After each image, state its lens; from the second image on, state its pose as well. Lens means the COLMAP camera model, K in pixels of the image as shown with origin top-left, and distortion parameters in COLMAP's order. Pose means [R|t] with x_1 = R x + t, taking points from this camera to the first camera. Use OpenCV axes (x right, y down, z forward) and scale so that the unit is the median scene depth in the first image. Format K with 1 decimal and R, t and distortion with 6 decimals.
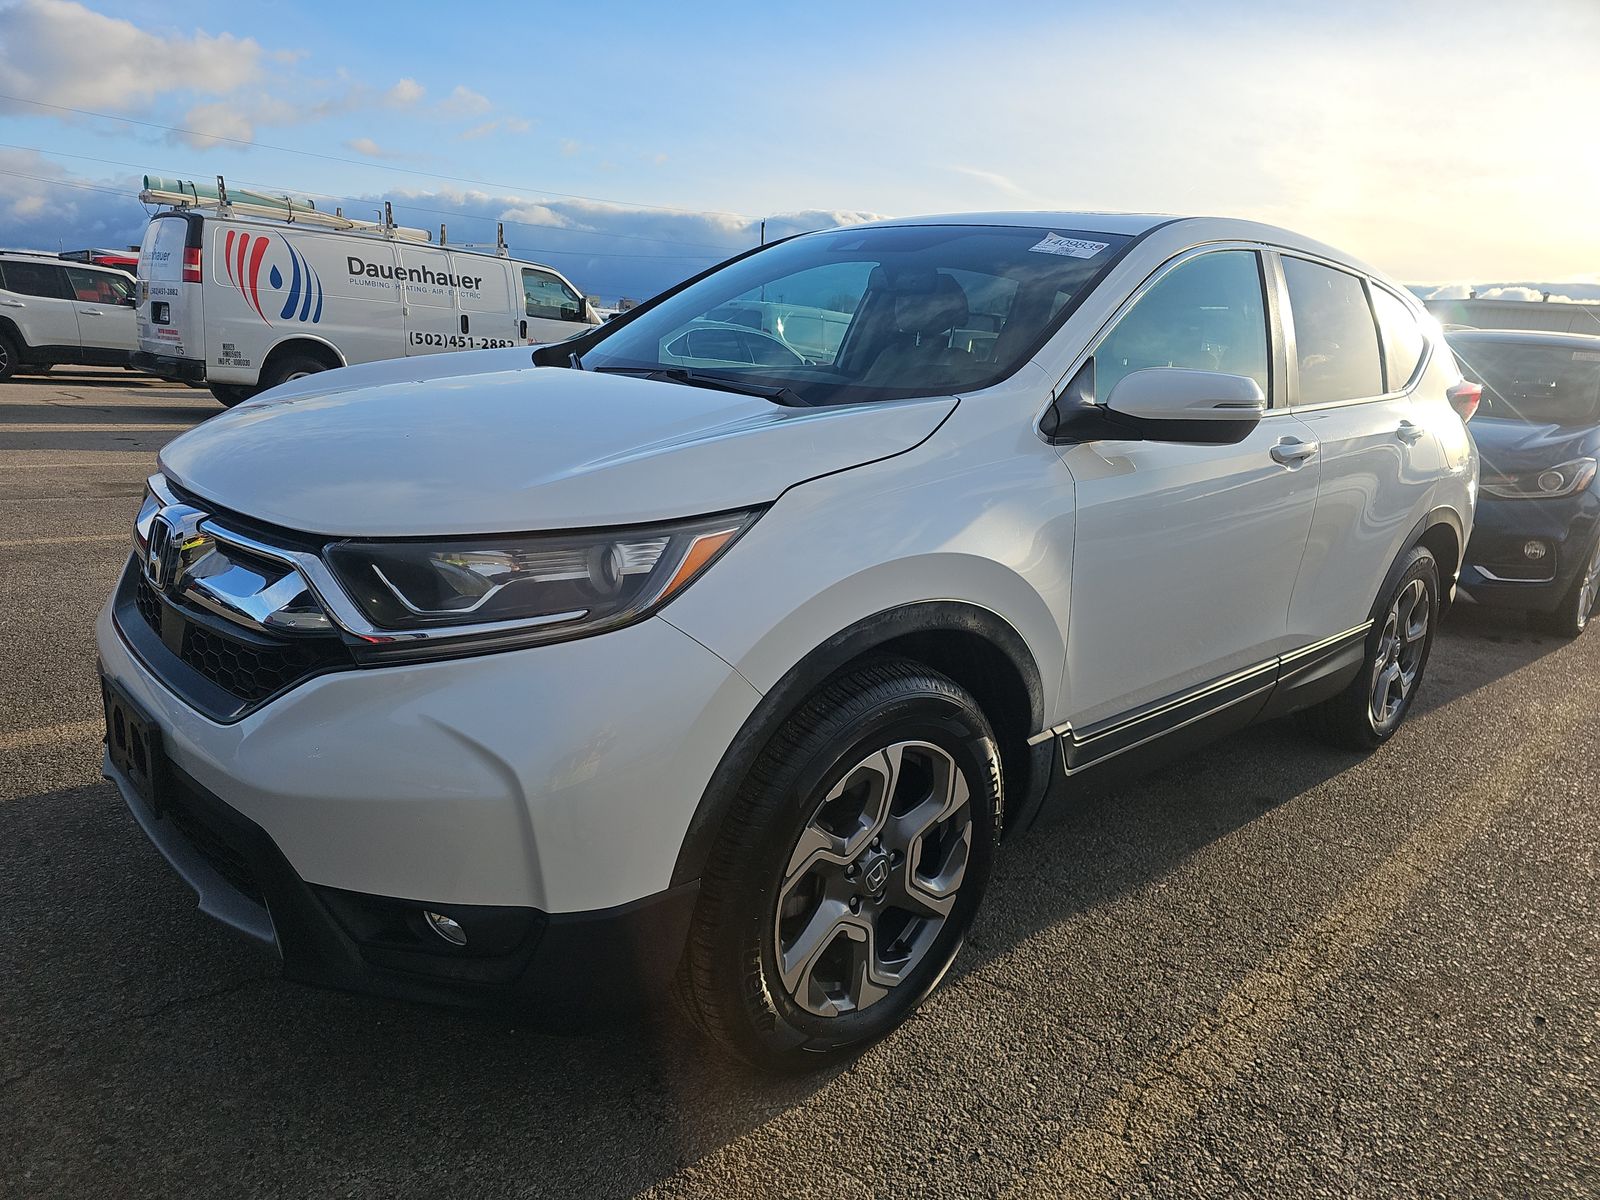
lens RADIAL K [[1063.8, 0, 800.0], [0, 1063.8, 600.0], [0, 0, 1]] dist [0.103081, 0.000461]
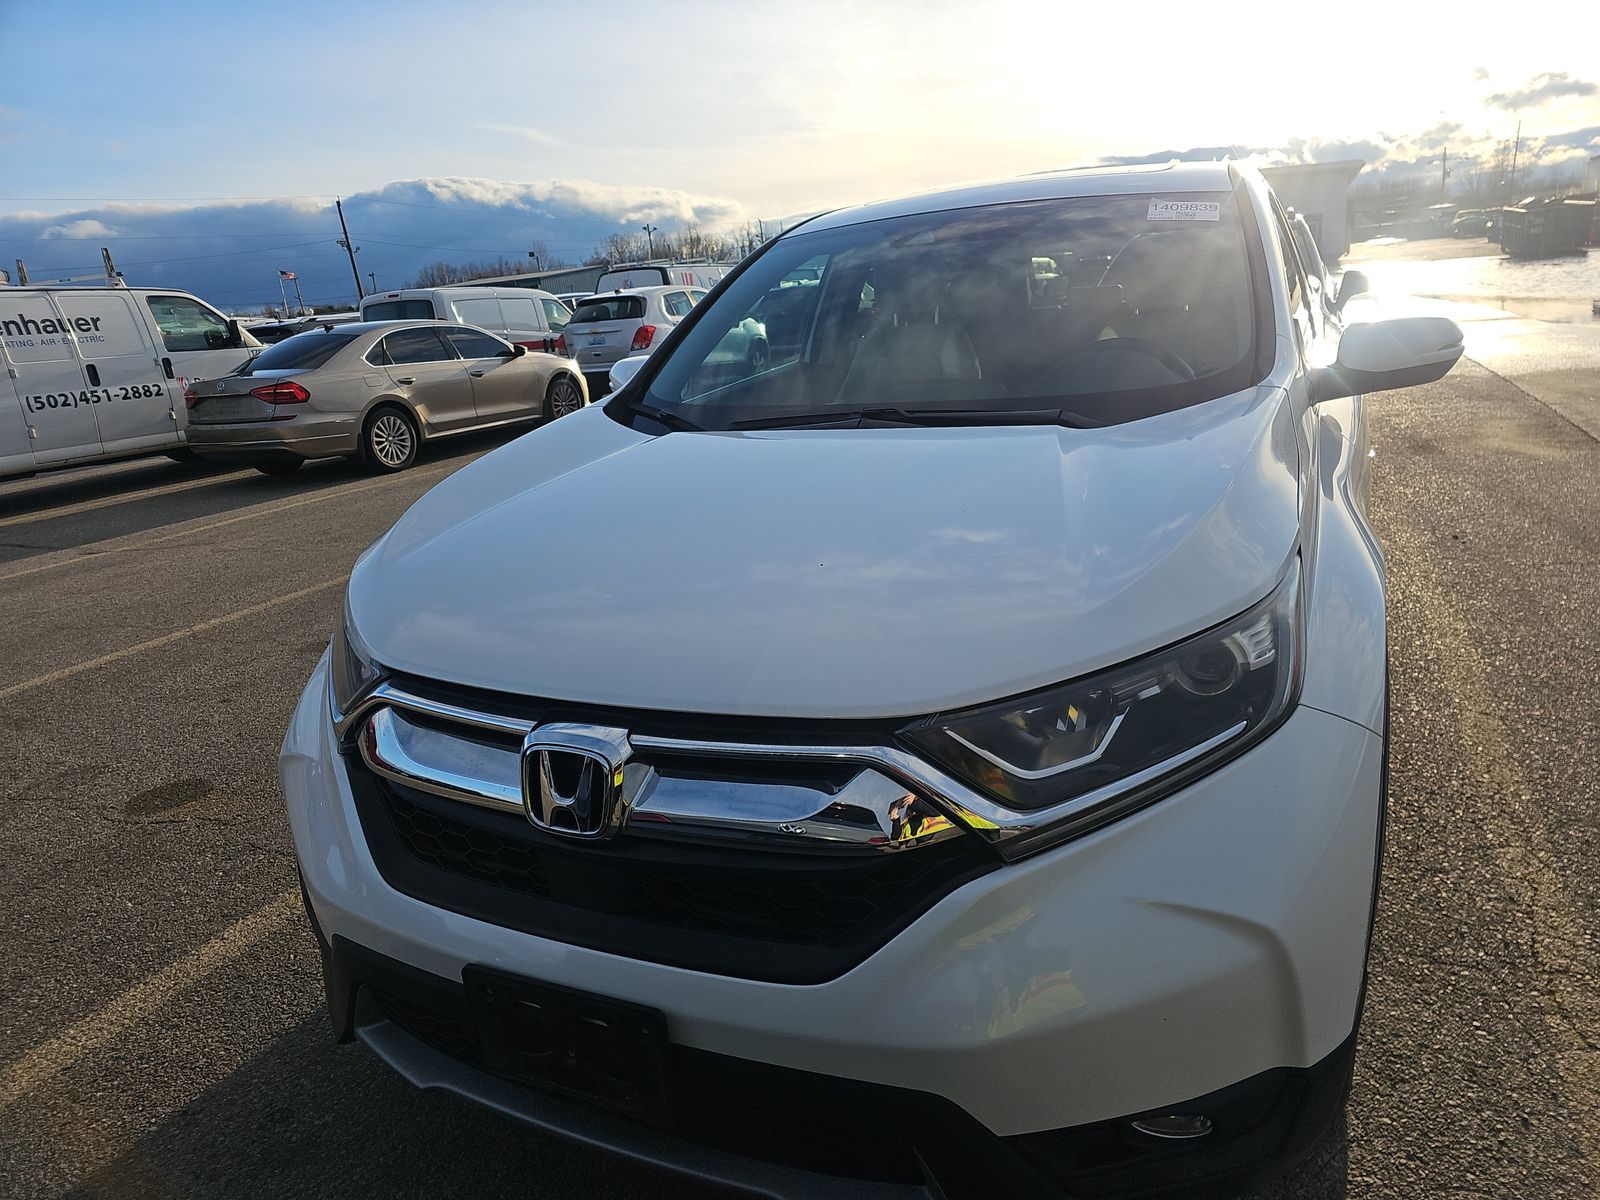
lens RADIAL K [[1091.5, 0, 800.0], [0, 1091.5, 600.0], [0, 0, 1]] dist [0.002274, -0.000166]
pose [[0.923212, -0.235262, 0.303862, -0.106177], [0.222642, 0.971929, 0.076061, -0.031868], [-0.313226, -0.002568, 0.949675, 0.040237]]
